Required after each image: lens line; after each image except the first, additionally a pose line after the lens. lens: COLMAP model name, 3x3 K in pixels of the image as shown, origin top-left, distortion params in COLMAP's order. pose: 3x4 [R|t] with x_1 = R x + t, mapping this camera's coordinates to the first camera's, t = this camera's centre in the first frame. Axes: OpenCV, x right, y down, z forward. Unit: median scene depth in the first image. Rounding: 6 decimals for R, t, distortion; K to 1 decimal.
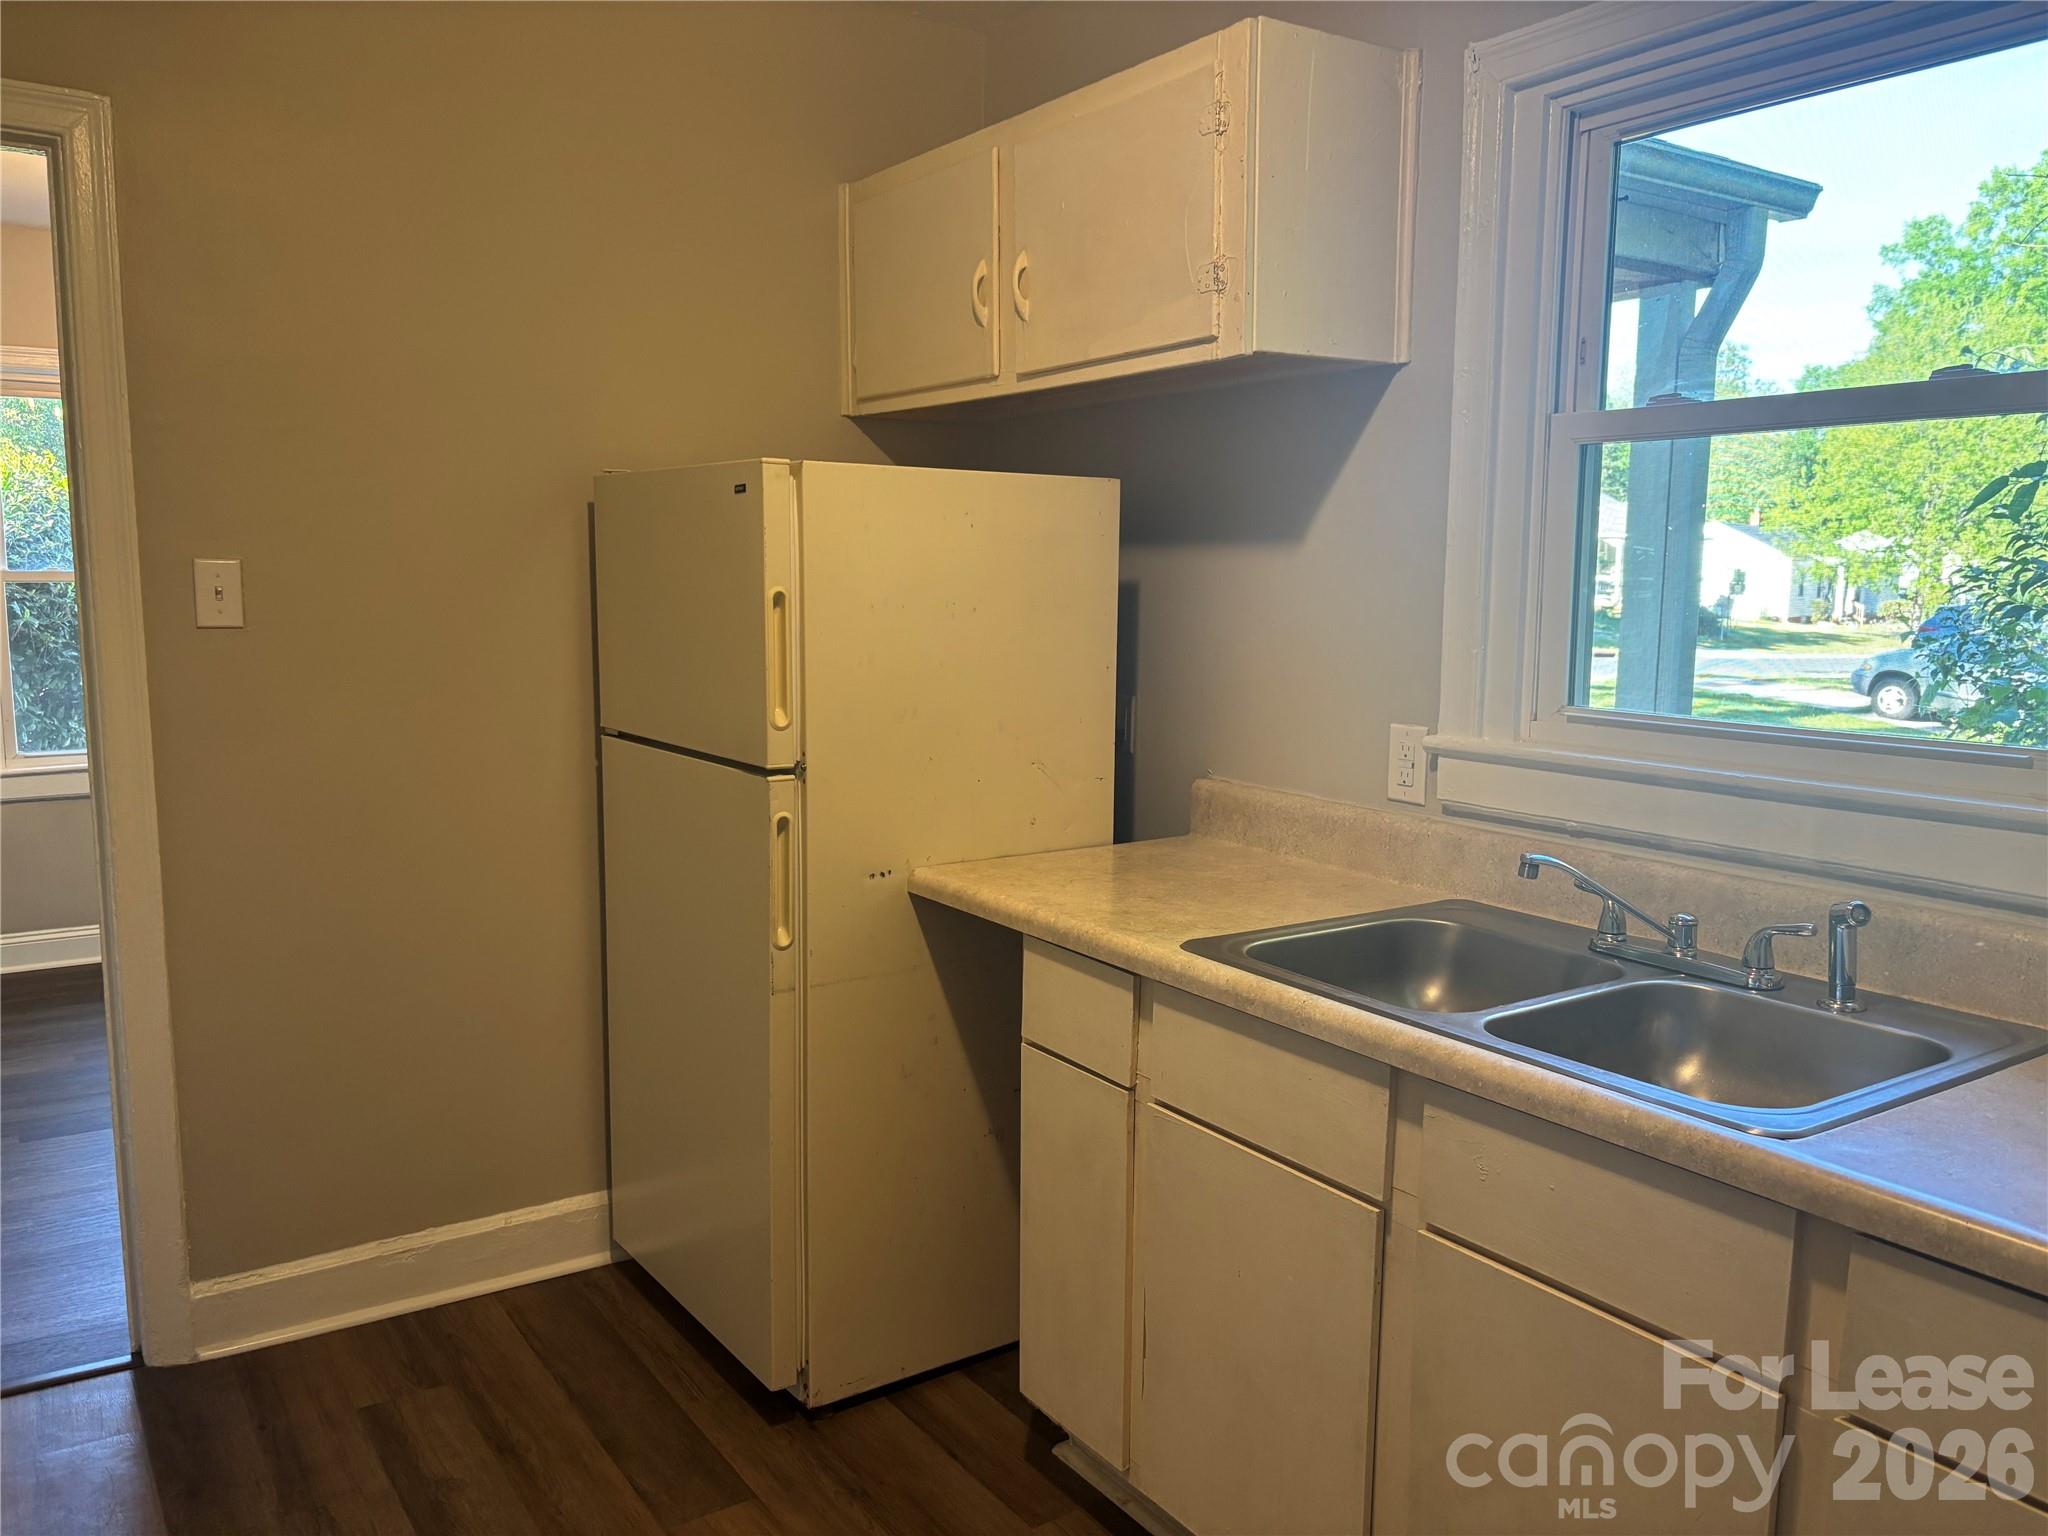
lens RADIAL K [[1564.5, 0, 1010.5], [0, 1564.5, 756.9], [0, 0, 1]] dist [0.001549, 0.008017]
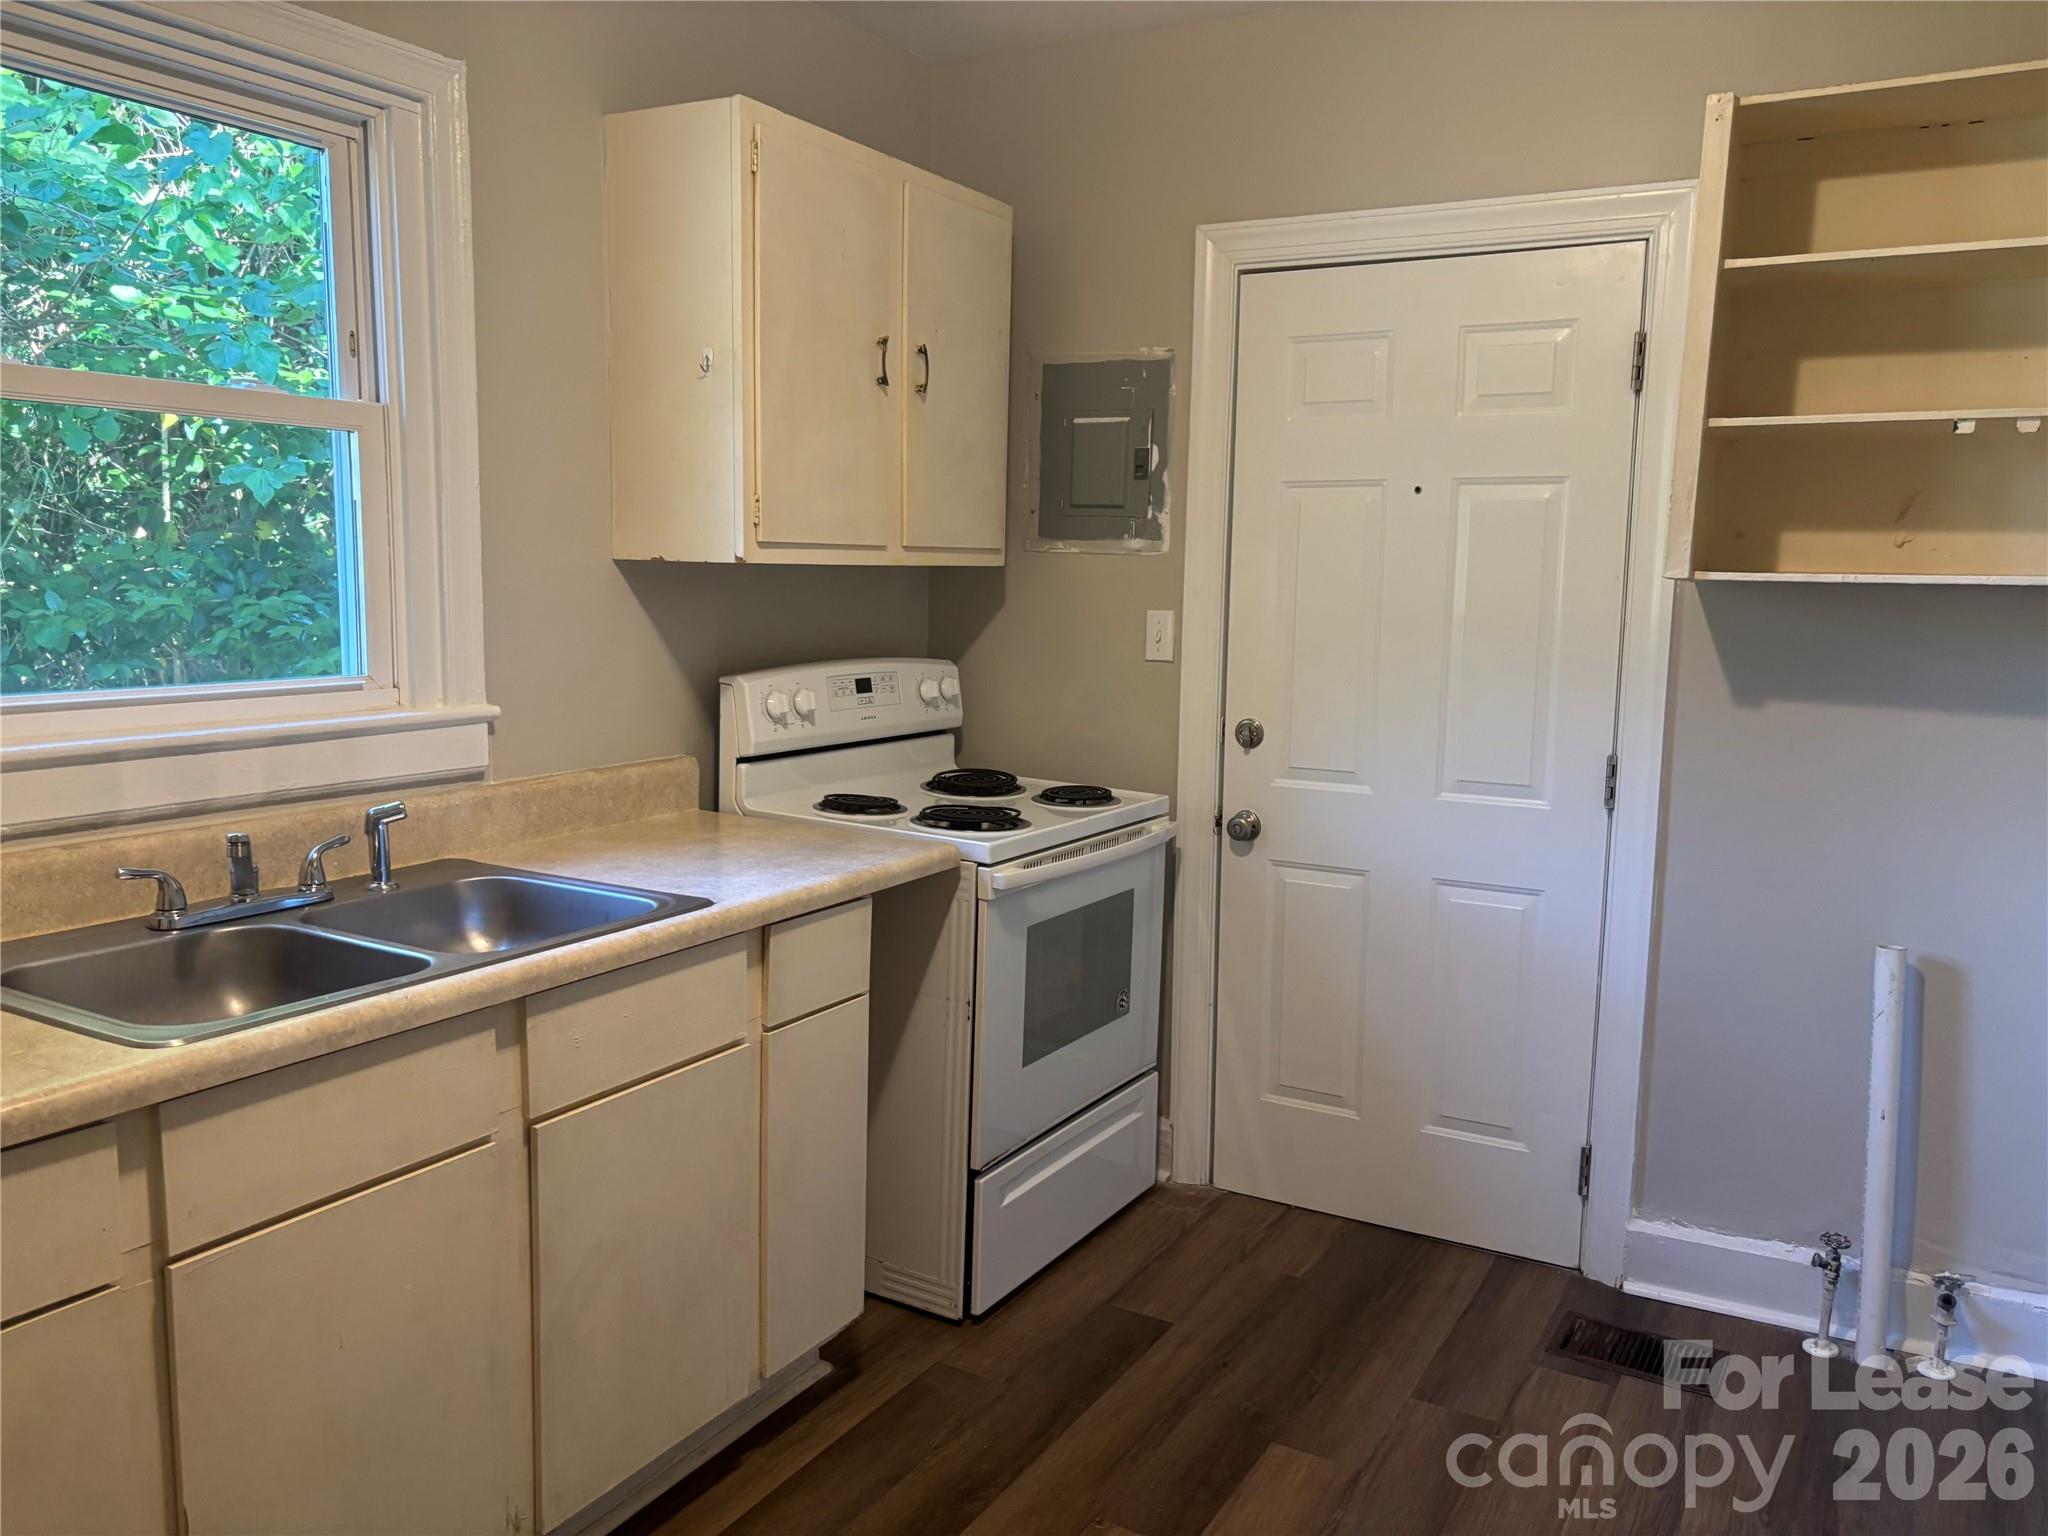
lens RADIAL K [[1537.6, 0, 1031.2], [0, 1537.6, 785.9], [0, 0, 1]] dist [0.091557, -0.106499]
pose [[-0.439722, -0.147703, 0.885906, -0.635189], [0.086633, 0.974810, 0.205526, -0.105990], [-0.893946, 0.167123, -0.415849, 0.802755]]
